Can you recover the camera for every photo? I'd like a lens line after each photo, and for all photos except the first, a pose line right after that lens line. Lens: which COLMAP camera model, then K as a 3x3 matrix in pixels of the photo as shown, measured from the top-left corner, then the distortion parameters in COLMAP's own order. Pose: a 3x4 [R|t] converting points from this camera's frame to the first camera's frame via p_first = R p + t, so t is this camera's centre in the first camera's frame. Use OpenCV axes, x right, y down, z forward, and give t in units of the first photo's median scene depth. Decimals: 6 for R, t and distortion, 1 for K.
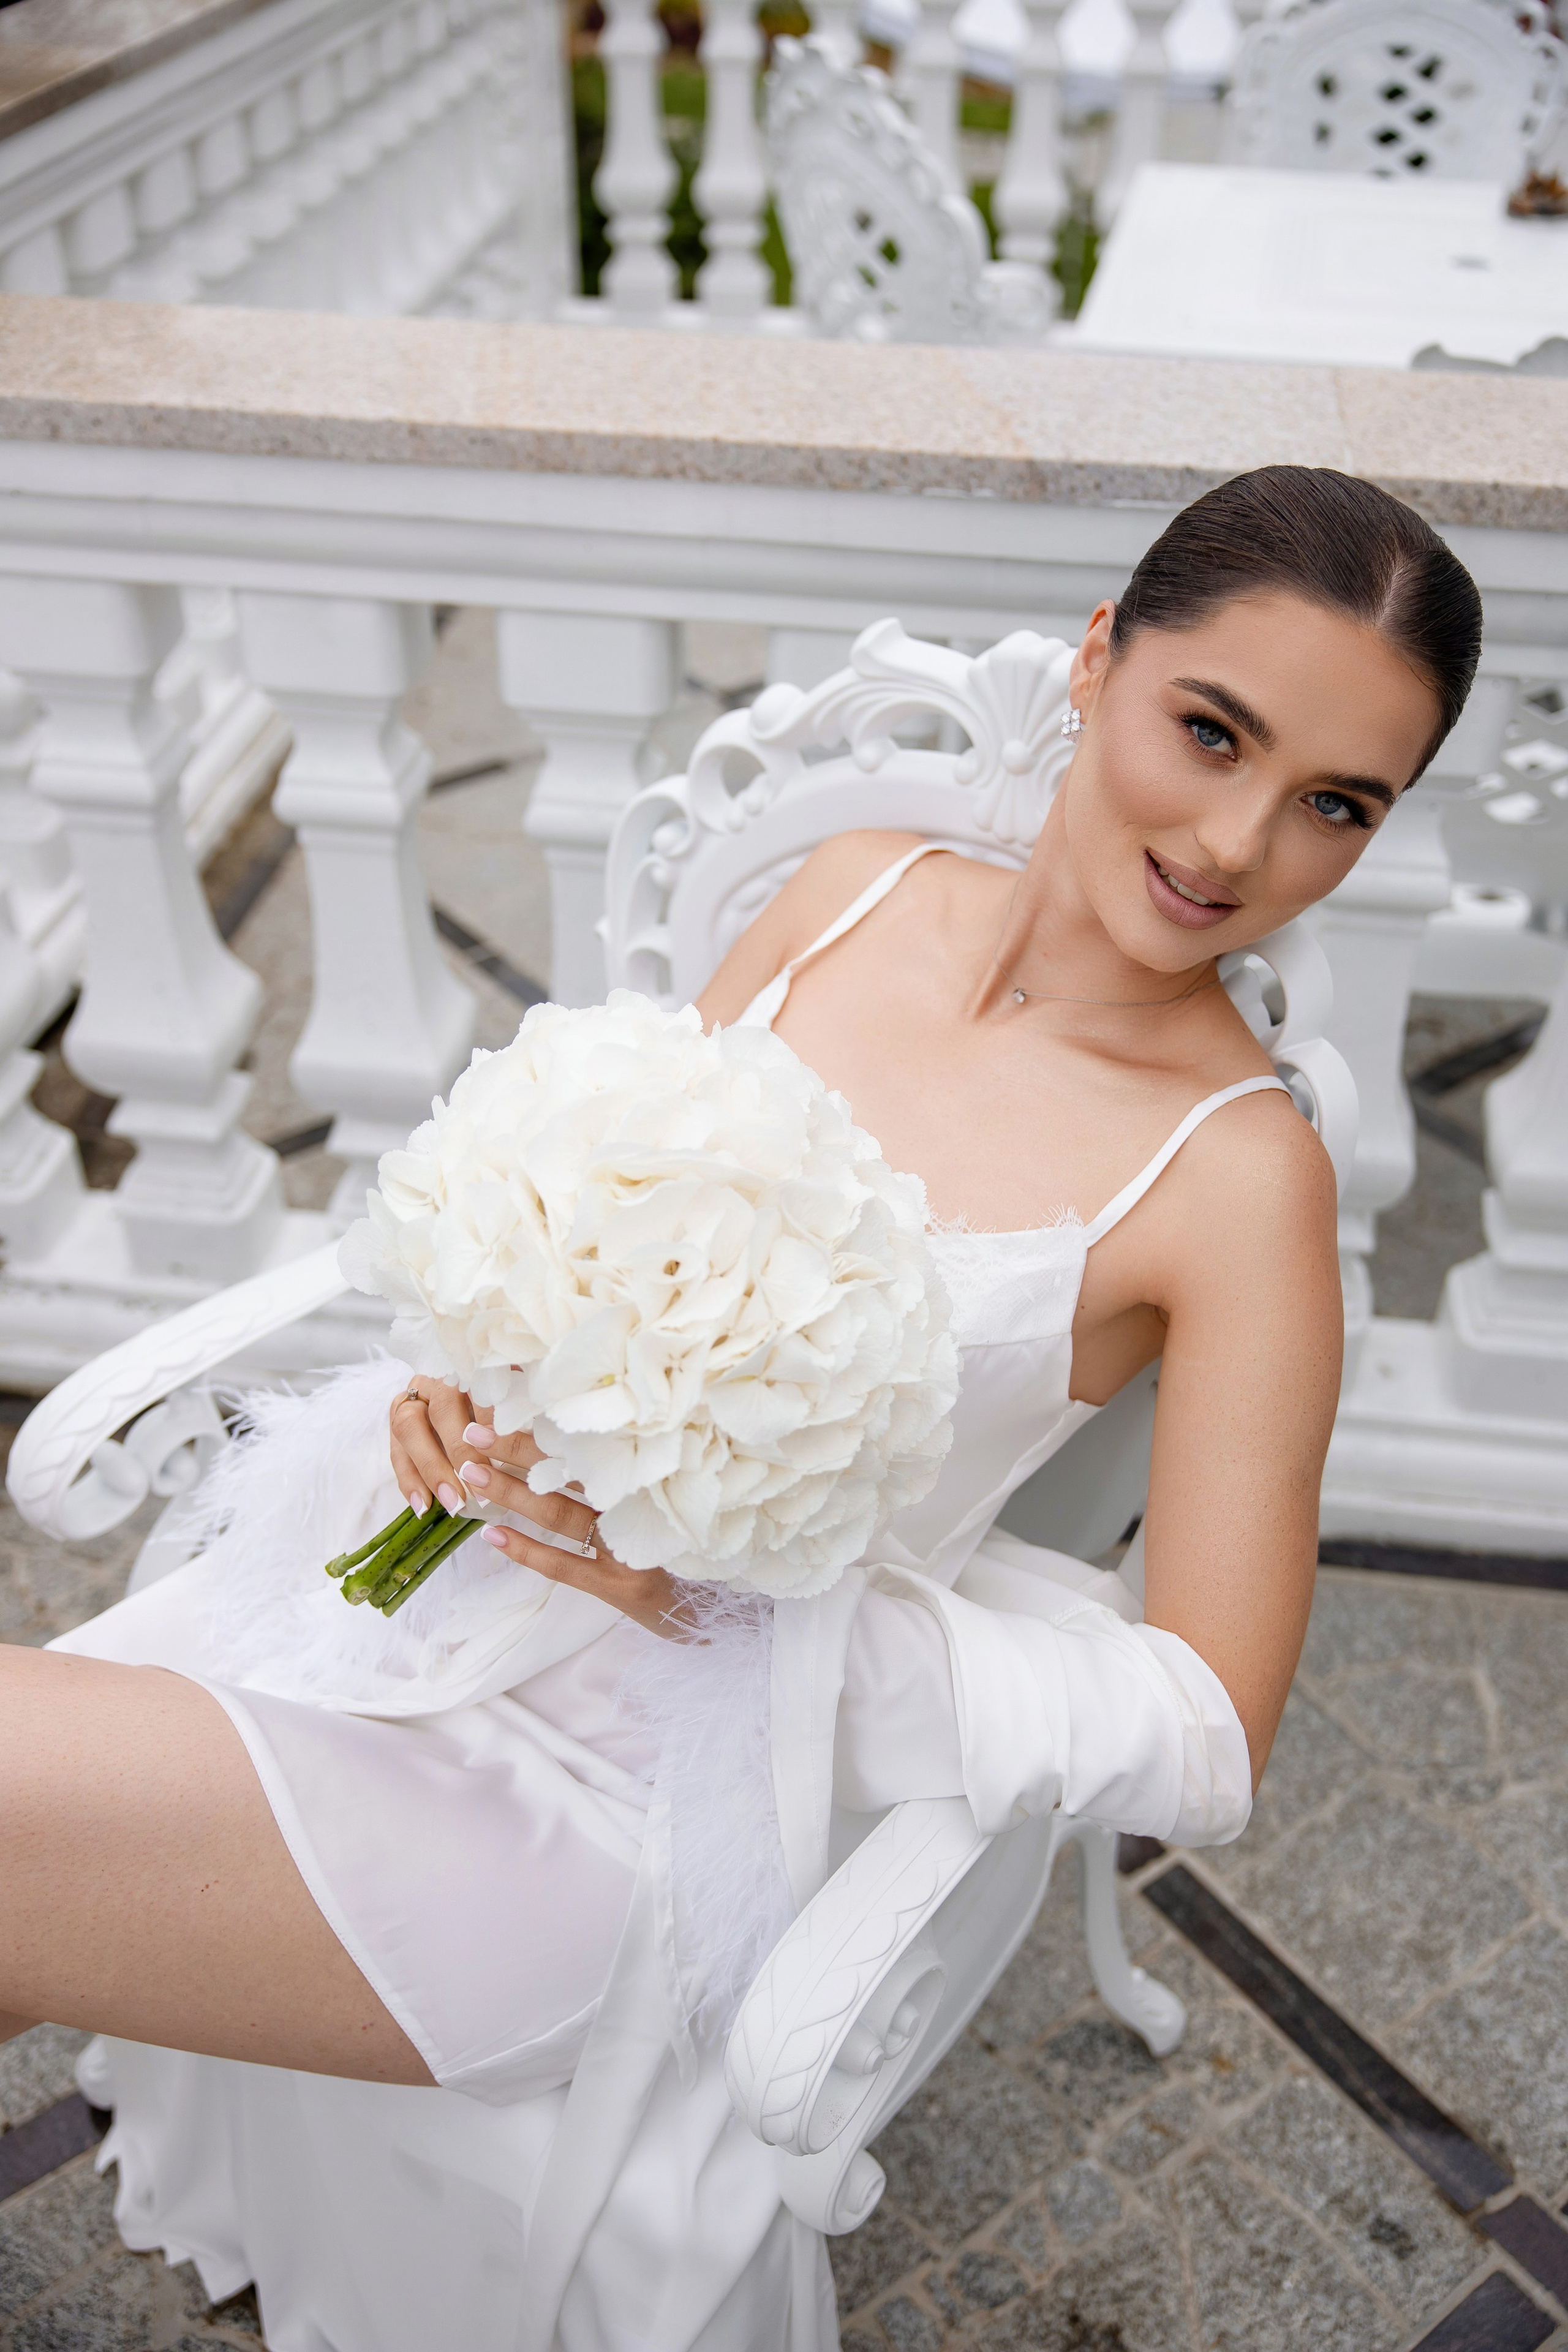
lens RADIAL K [[2156.9, 0, 784.0], [0, 2156.9, 1176.0], [0, 0, 1]] dist [-0.000846, 0.005620]
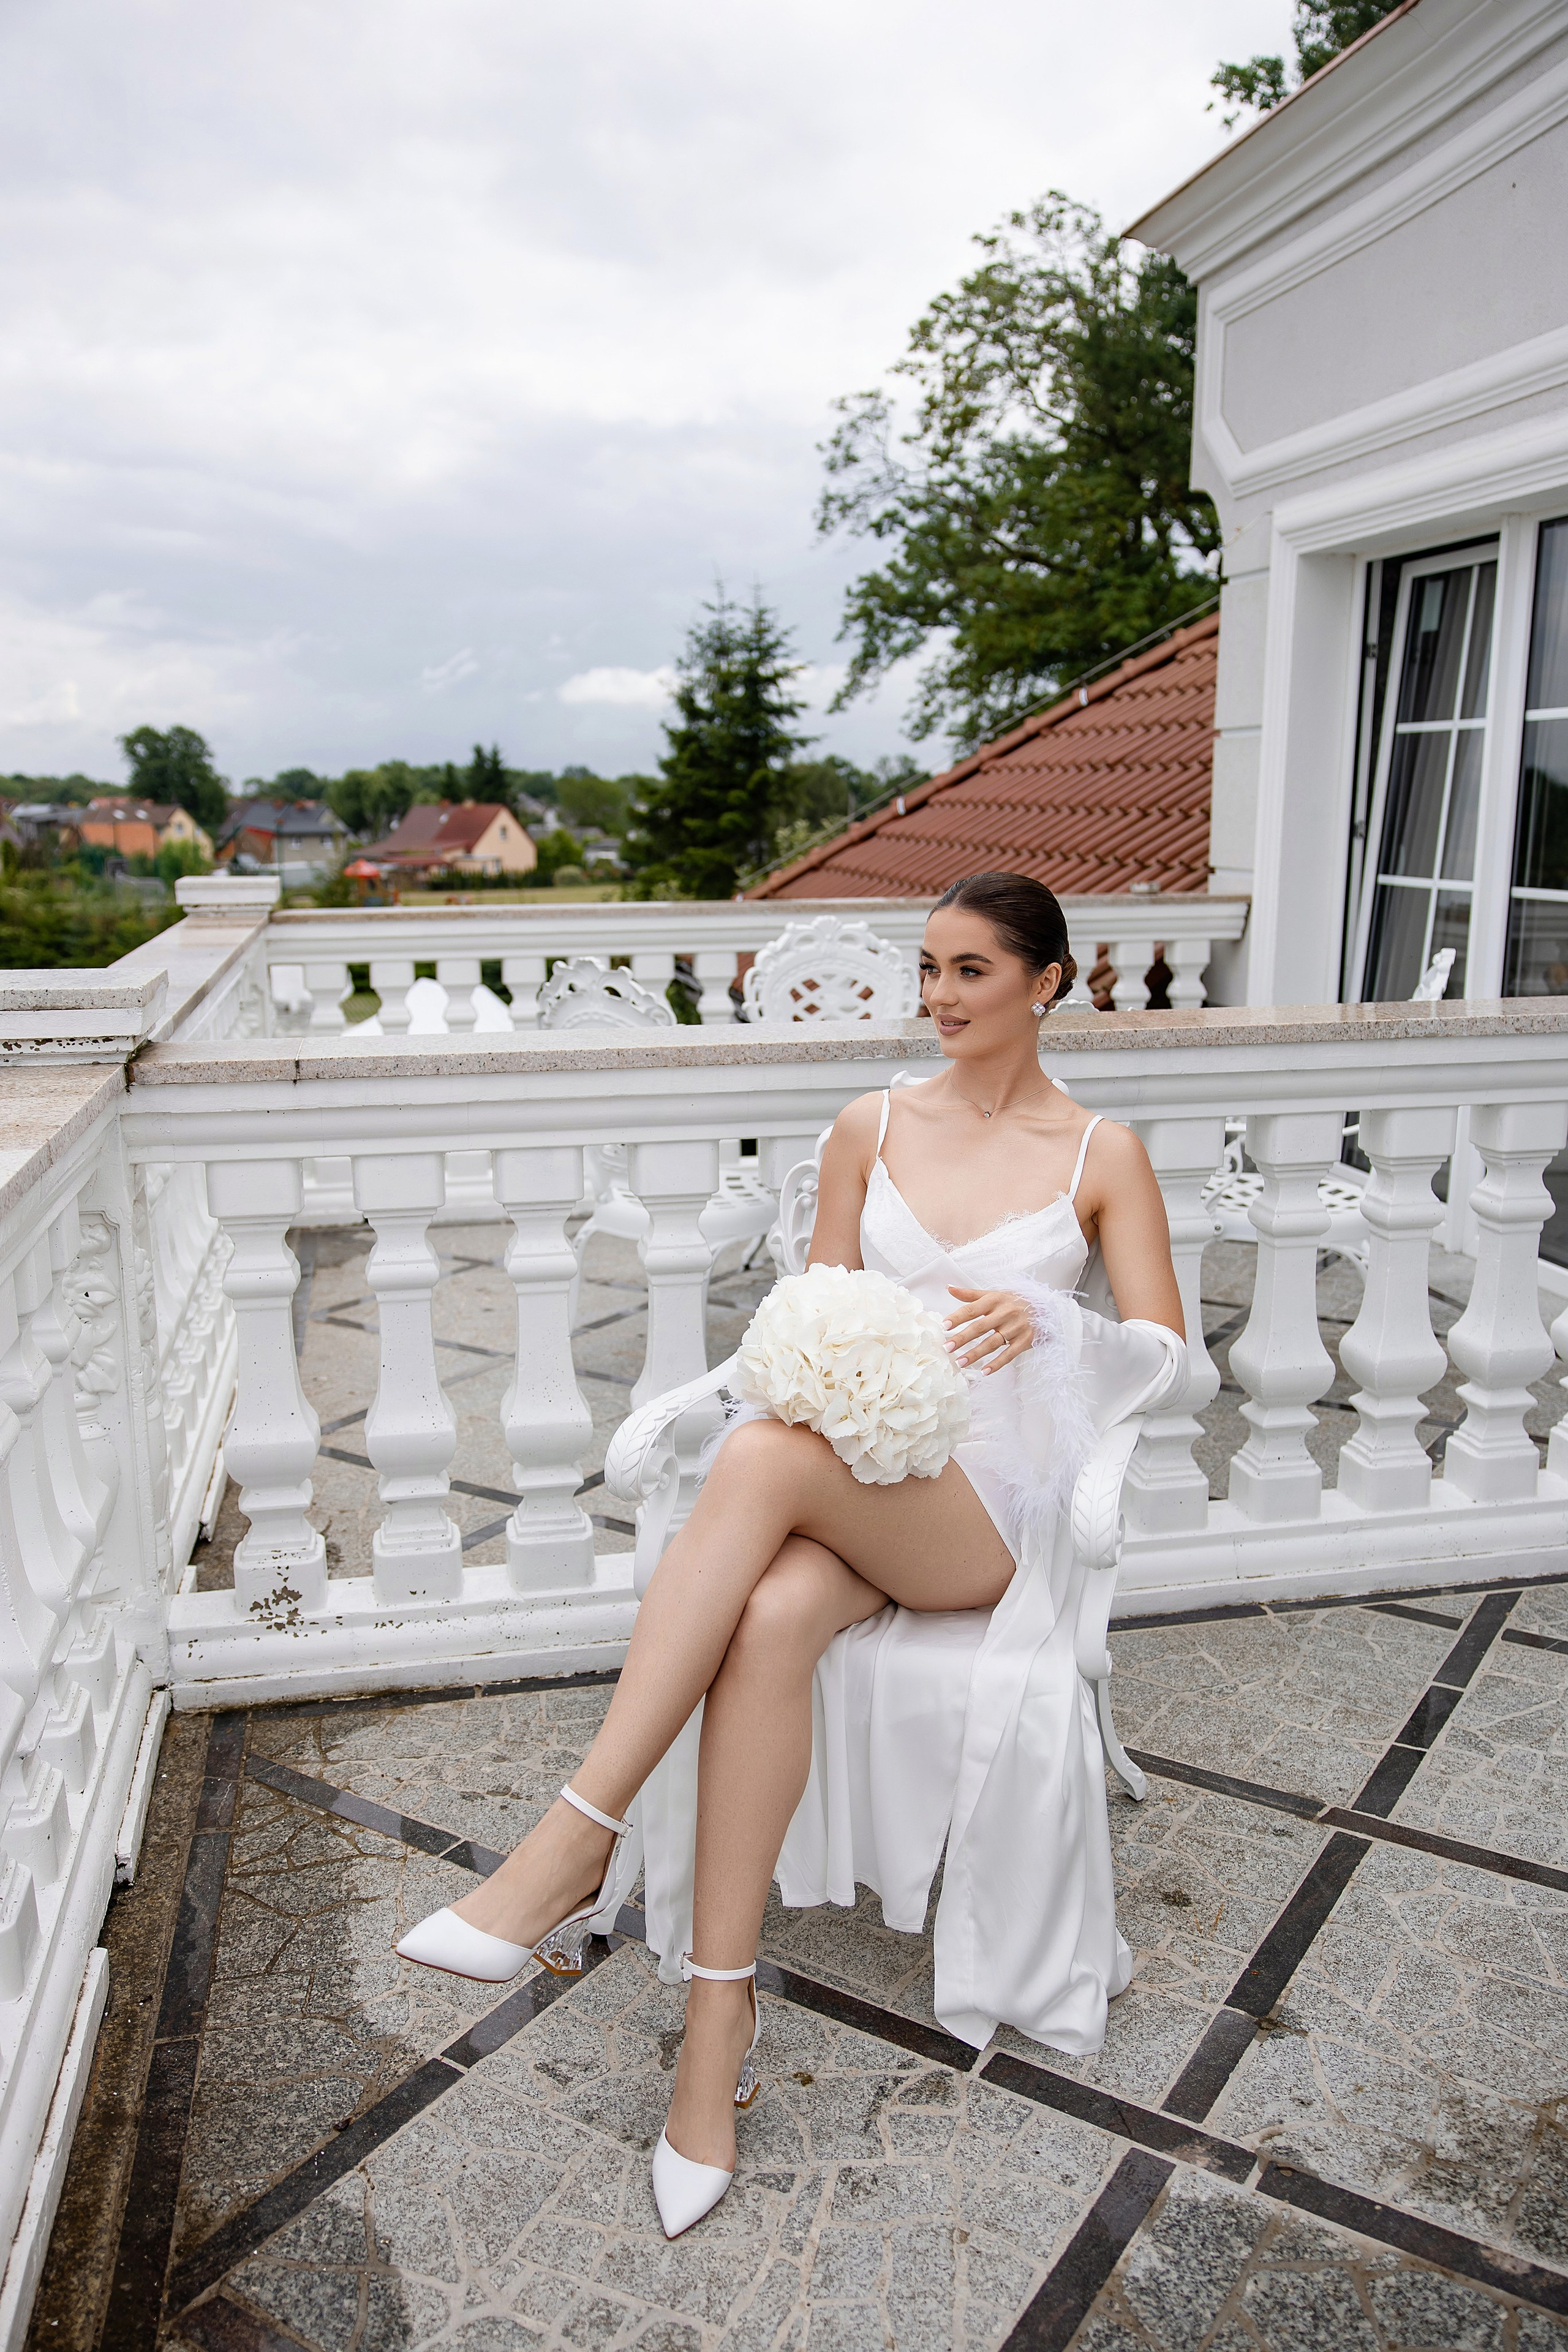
lens RADIAL K [[1860.2, 0, 784.0], [0, 1860.2, 1176.0], [0, 0, 1]] dist [-0.006301, 0.001085]
pose [[0.940896, -0.084157, 0.328075, -0.590418], [0.217538, 0.892590, -0.394919, 0.489345], [-0.259601, 0.442946, 0.858141, -0.530559]]
